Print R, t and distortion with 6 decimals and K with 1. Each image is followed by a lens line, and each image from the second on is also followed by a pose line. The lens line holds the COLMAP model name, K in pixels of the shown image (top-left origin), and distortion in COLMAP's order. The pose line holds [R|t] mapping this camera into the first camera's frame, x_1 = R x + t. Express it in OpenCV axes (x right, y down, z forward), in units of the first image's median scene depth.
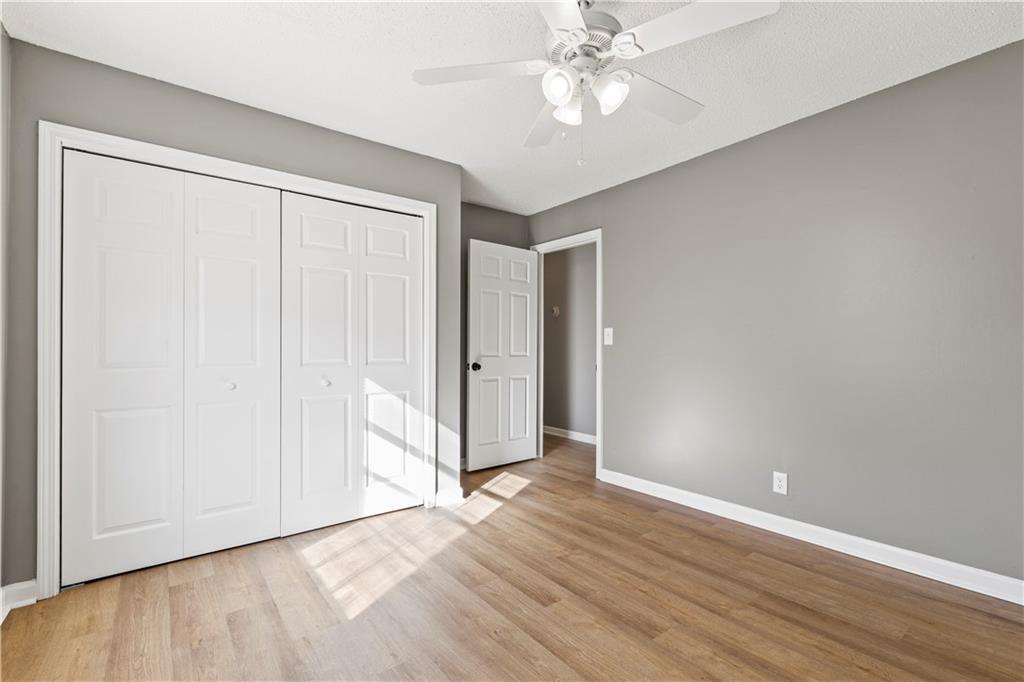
lens RADIAL K [[460.1, 0, 511.6], [0, 460.1, 343.3], [0, 0, 1]] dist [0.000982, 0.000019]
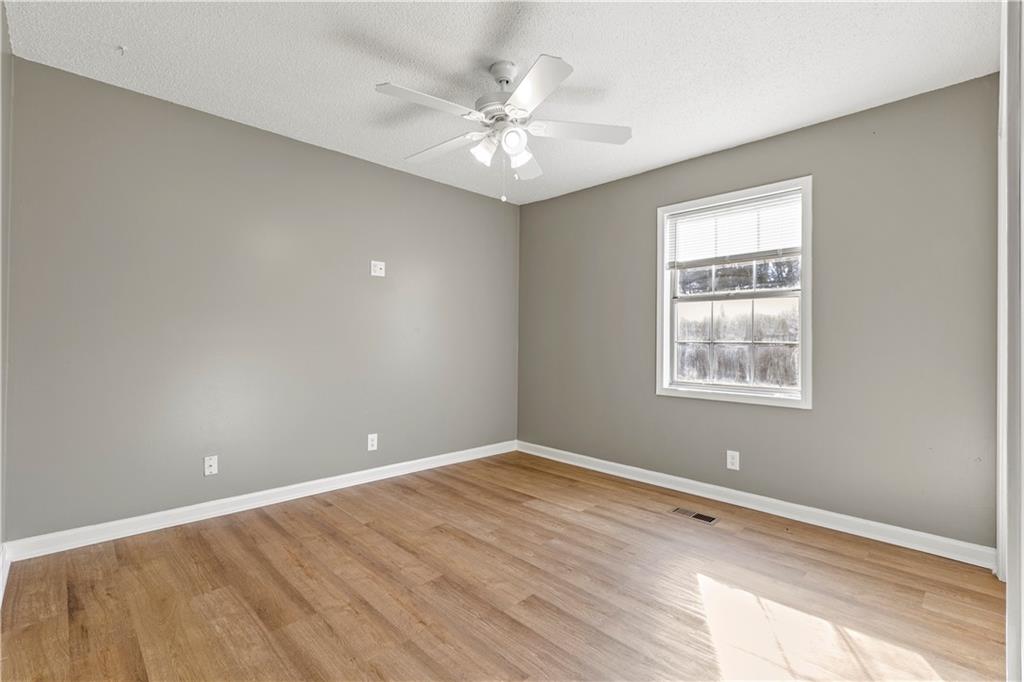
lens RADIAL K [[460.1, 0, 512.6], [0, 460.1, 340.9], [0, 0, 1]] dist [0.000982, 0.000019]
pose [[-0.993410, -0.007815, -0.114345, 0.242338], [-0.007515, 0.999967, -0.003059, 0.021085], [0.114365, -0.002180, -0.993436, 2.038084]]
